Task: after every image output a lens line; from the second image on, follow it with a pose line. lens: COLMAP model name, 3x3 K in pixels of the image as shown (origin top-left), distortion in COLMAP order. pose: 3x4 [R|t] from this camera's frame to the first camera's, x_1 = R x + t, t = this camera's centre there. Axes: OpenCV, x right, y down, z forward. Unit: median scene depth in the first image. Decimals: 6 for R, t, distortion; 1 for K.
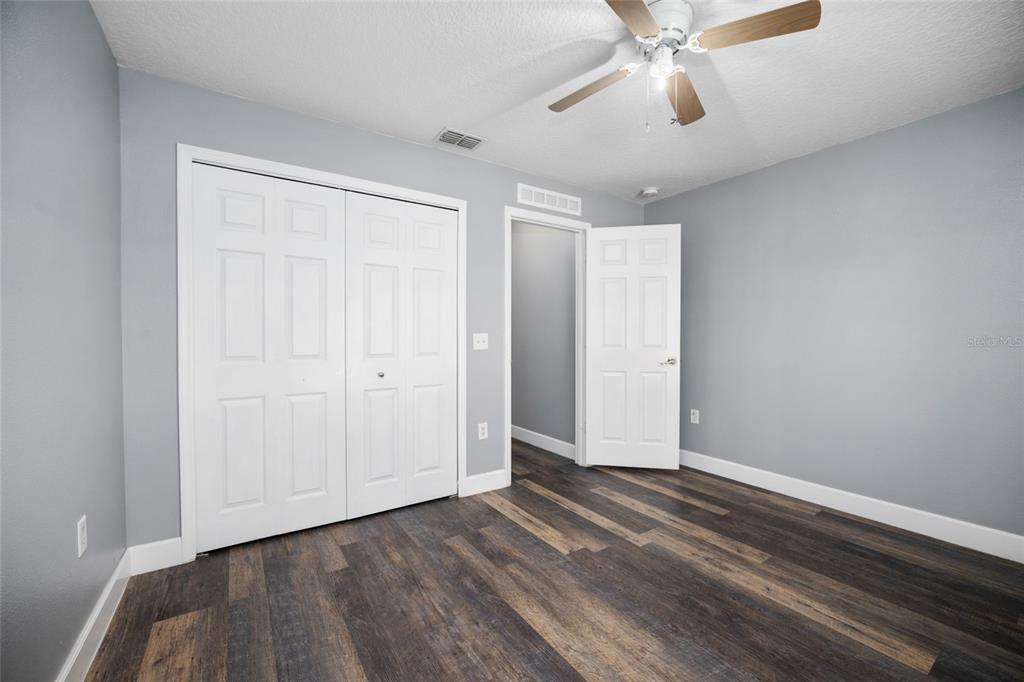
lens RADIAL K [[413.4, 0, 503.1], [0, 413.4, 346.0], [0, 0, 1]] dist [-0.018920, 0.003336]
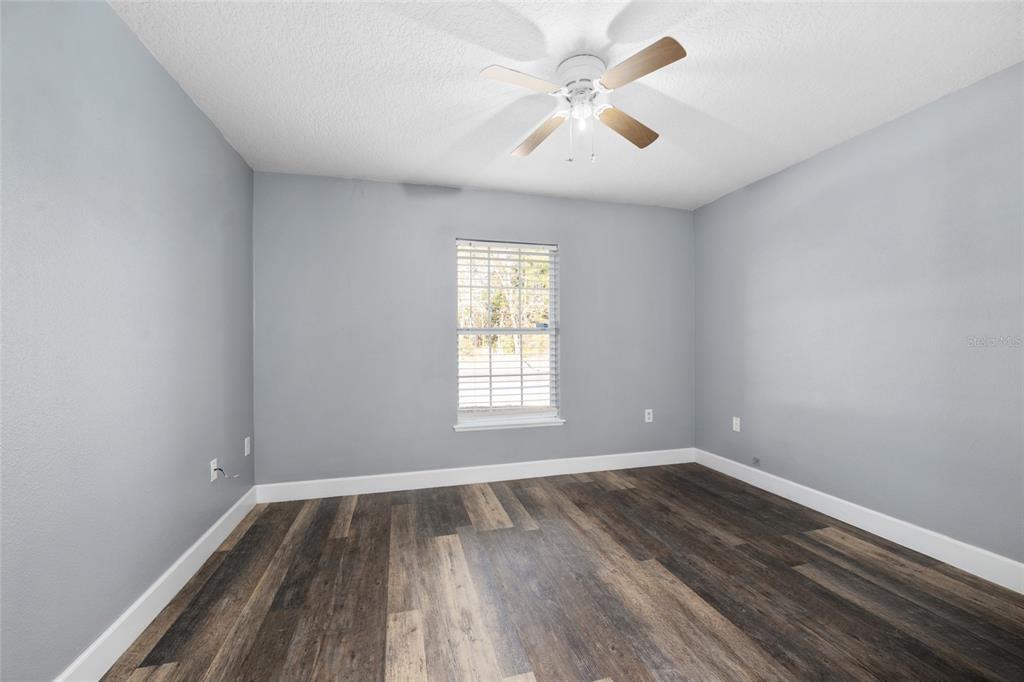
lens RADIAL K [[413.4, 0, 517.2], [0, 413.4, 340.5], [0, 0, 1]] dist [-0.018920, 0.003336]
pose [[-0.957840, 0.007031, 0.287217, 0.190530], [0.013161, 0.999725, 0.019416, -0.043873], [-0.287002, 0.022378, -0.957669, 1.799557]]
